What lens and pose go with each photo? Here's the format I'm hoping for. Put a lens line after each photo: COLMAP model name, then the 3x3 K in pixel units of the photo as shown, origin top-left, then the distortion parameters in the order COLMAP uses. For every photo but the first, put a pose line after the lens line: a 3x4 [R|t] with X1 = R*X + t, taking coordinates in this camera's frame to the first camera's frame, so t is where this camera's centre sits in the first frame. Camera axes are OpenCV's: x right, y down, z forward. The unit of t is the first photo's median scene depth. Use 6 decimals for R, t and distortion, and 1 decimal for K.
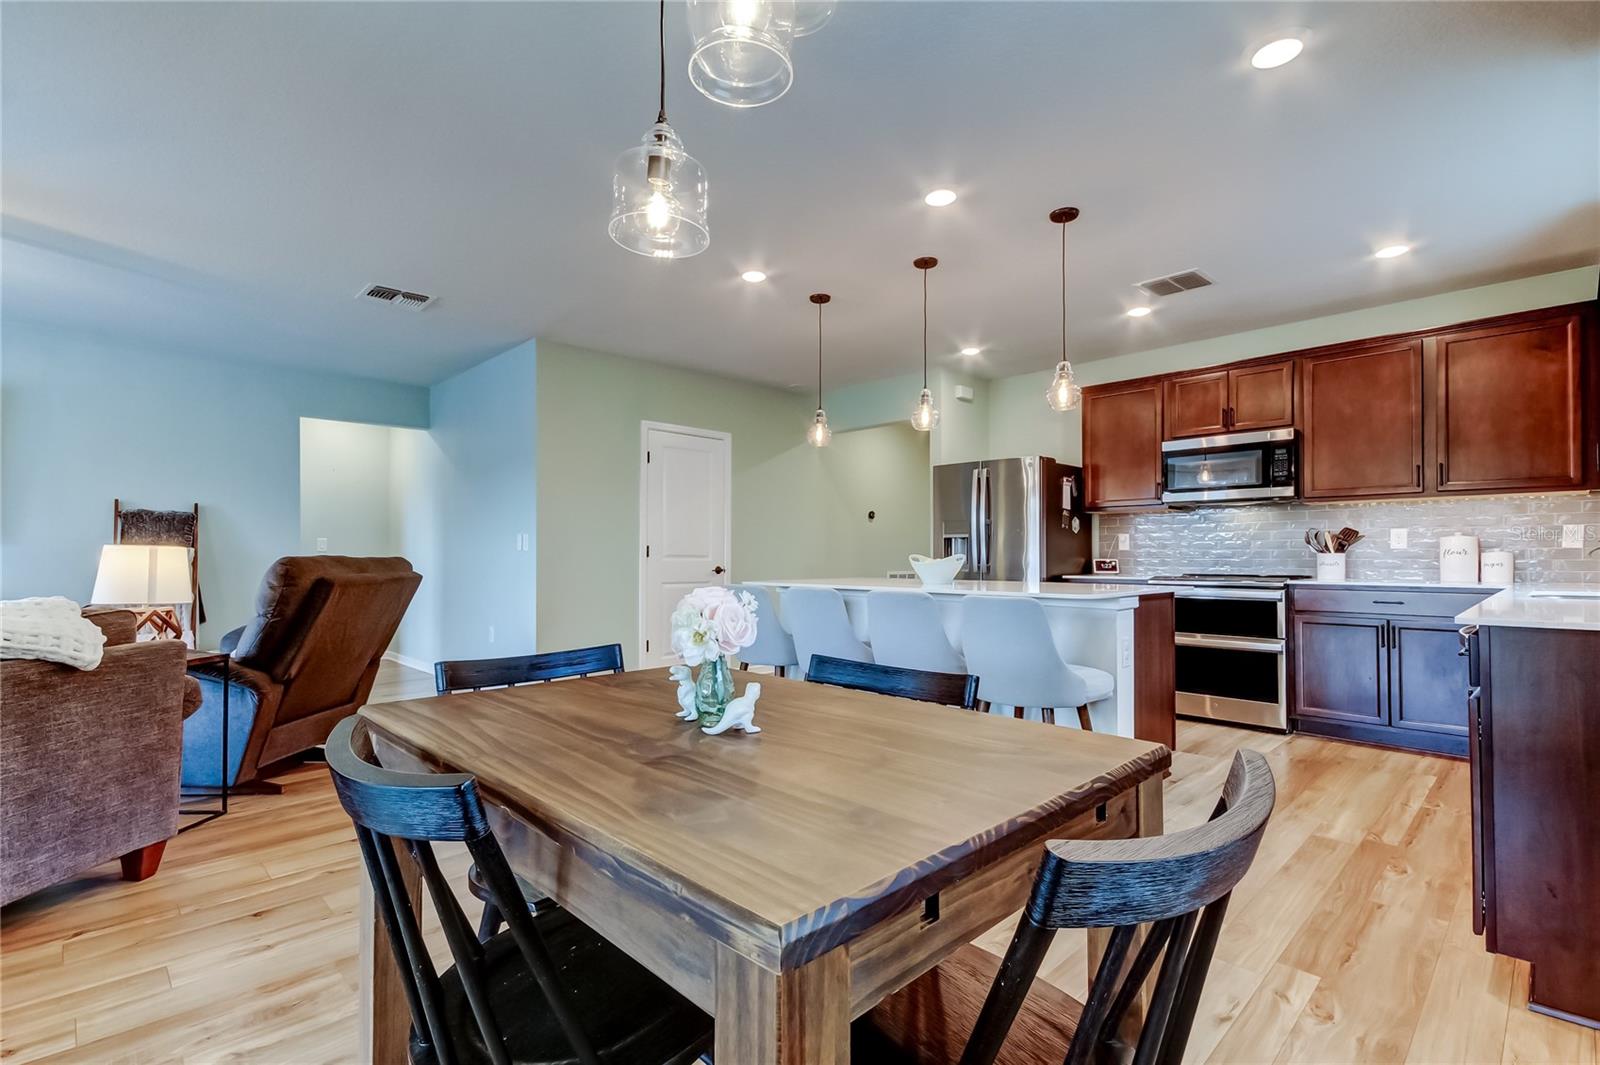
lens RADIAL K [[740.4, 0, 806.3], [0, 740.4, 547.1], [0, 0, 1]] dist [0.016877, -0.000445]
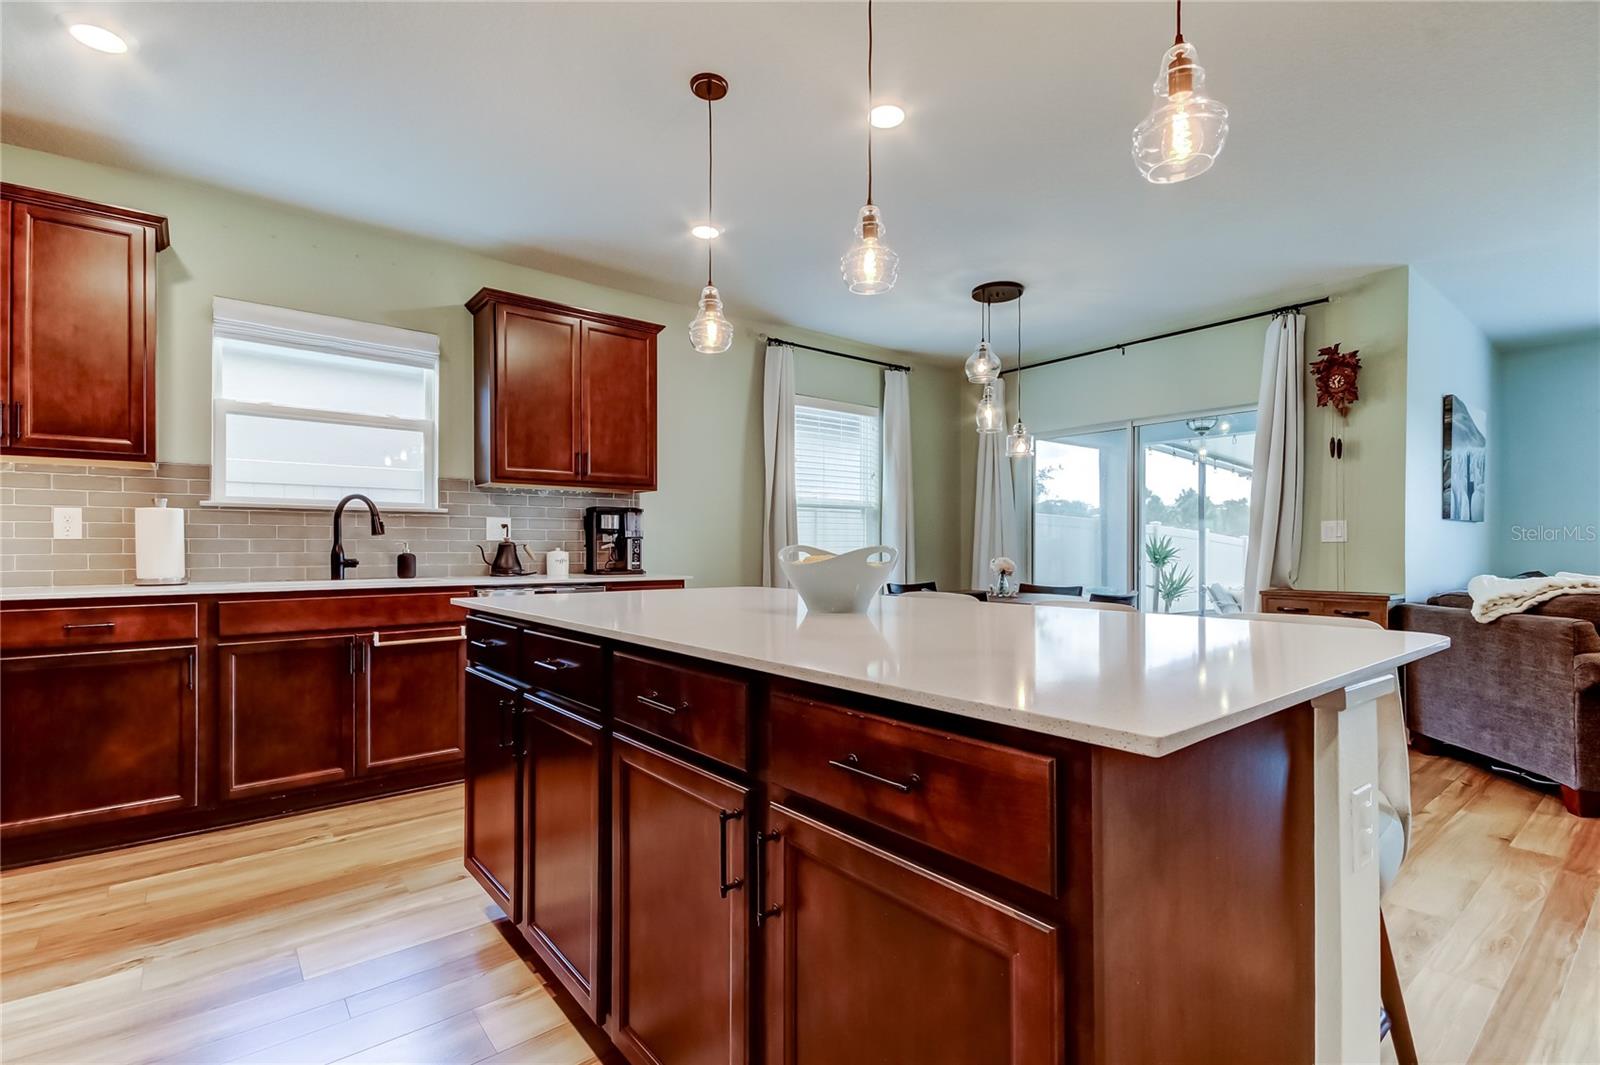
lens RADIAL K [[740.4, 0, 806.3], [0, 740.4, 547.1], [0, 0, 1]] dist [0.016877, -0.000445]
pose [[-0.995472, -0.001733, 0.095040, 0.134814], [-0.002704, 0.999945, -0.010085, 0.011364], [-0.095018, -0.010296, -0.995422, 1.267021]]
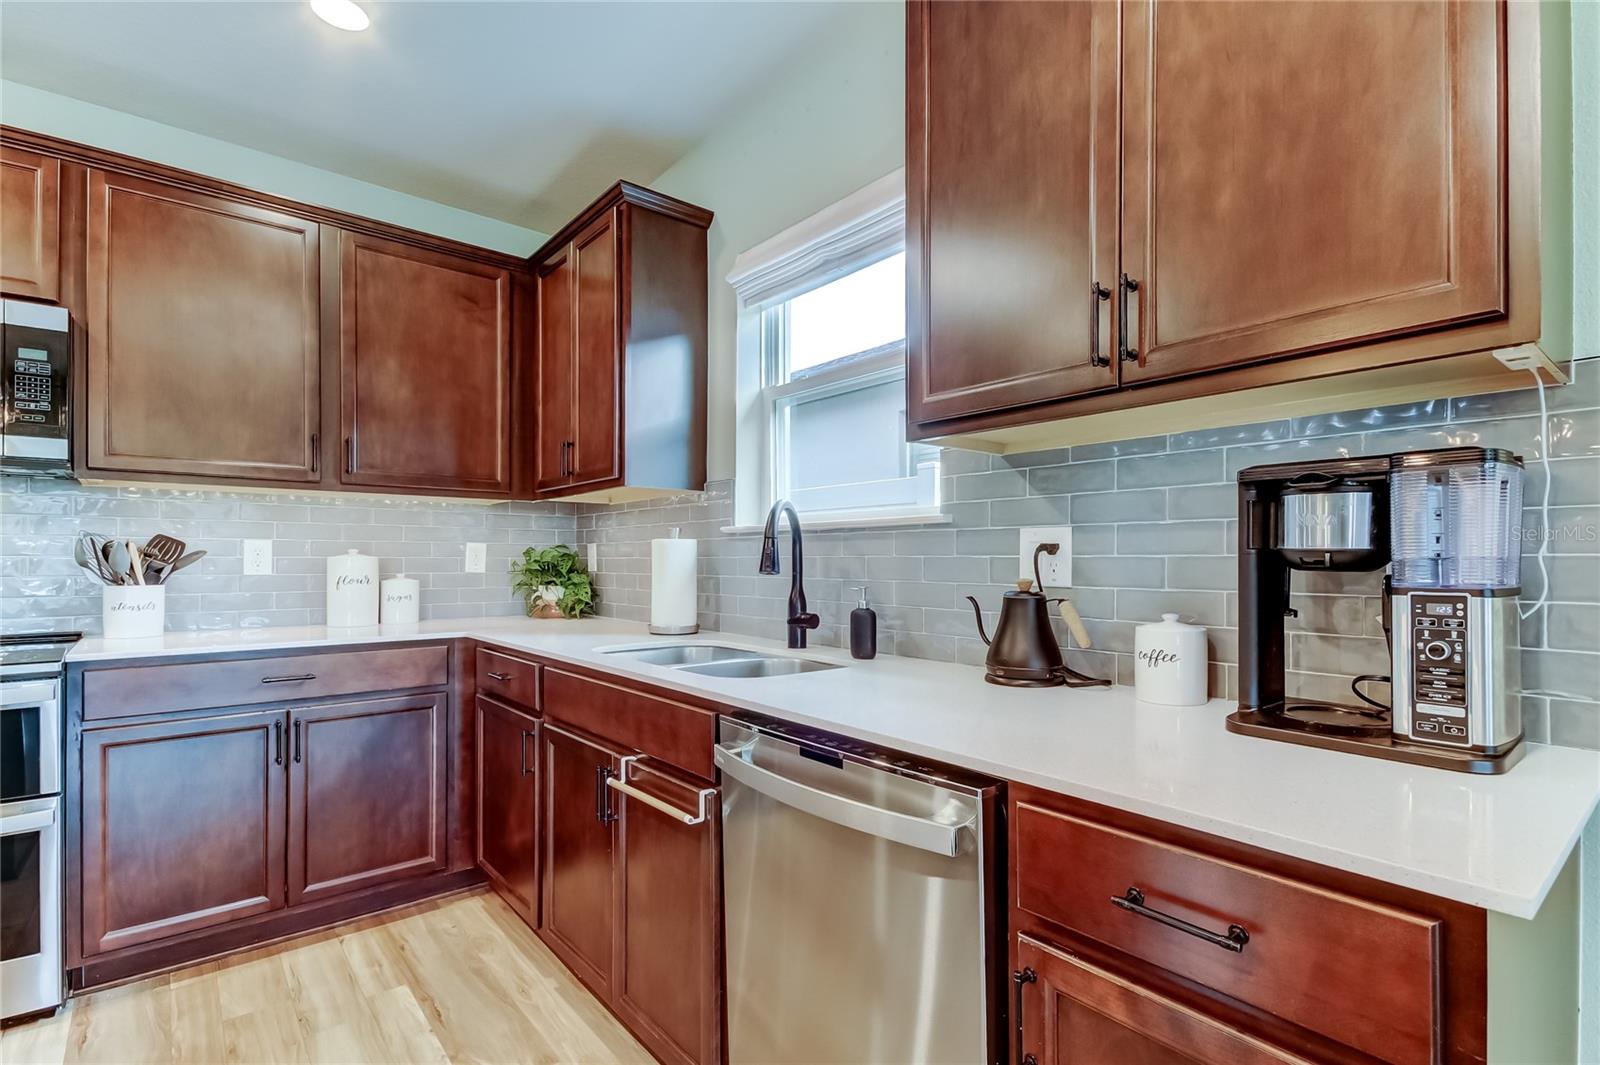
lens RADIAL K [[766.4, 0, 829.2], [0, 766.4, 557.2], [0, 0, 1]] dist [0.007006, -0.000833]
pose [[0.067169, 0.003355, 0.997736, 0.221395], [-0.012094, 0.999924, -0.002549, -0.015184], [-0.997668, -0.011895, 0.067204, 0.509817]]
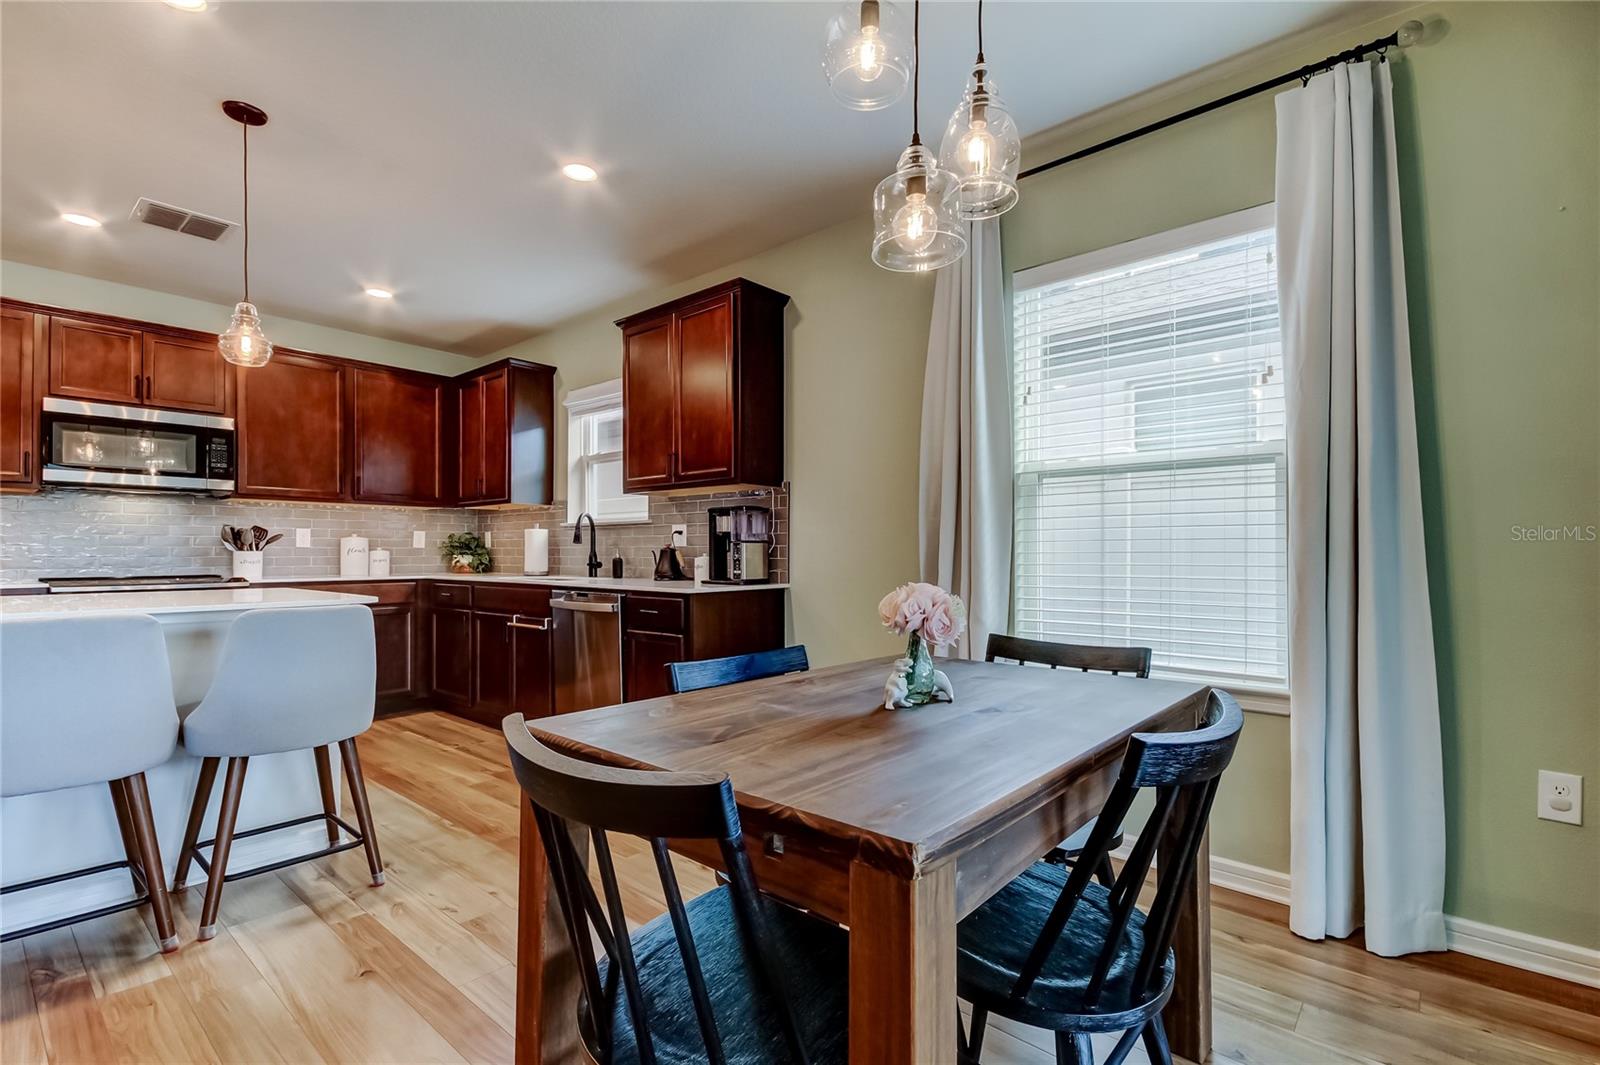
lens RADIAL K [[729.9, 0, 806.6], [0, 729.9, 547.6], [0, 0, 1]] dist [0.016487, -0.000839]
pose [[-0.085111, 0.006653, 0.996349, -0.341688], [-0.011460, 0.999905, -0.007656, 0.002583], [-0.996306, -0.012070, -0.085027, 0.353138]]
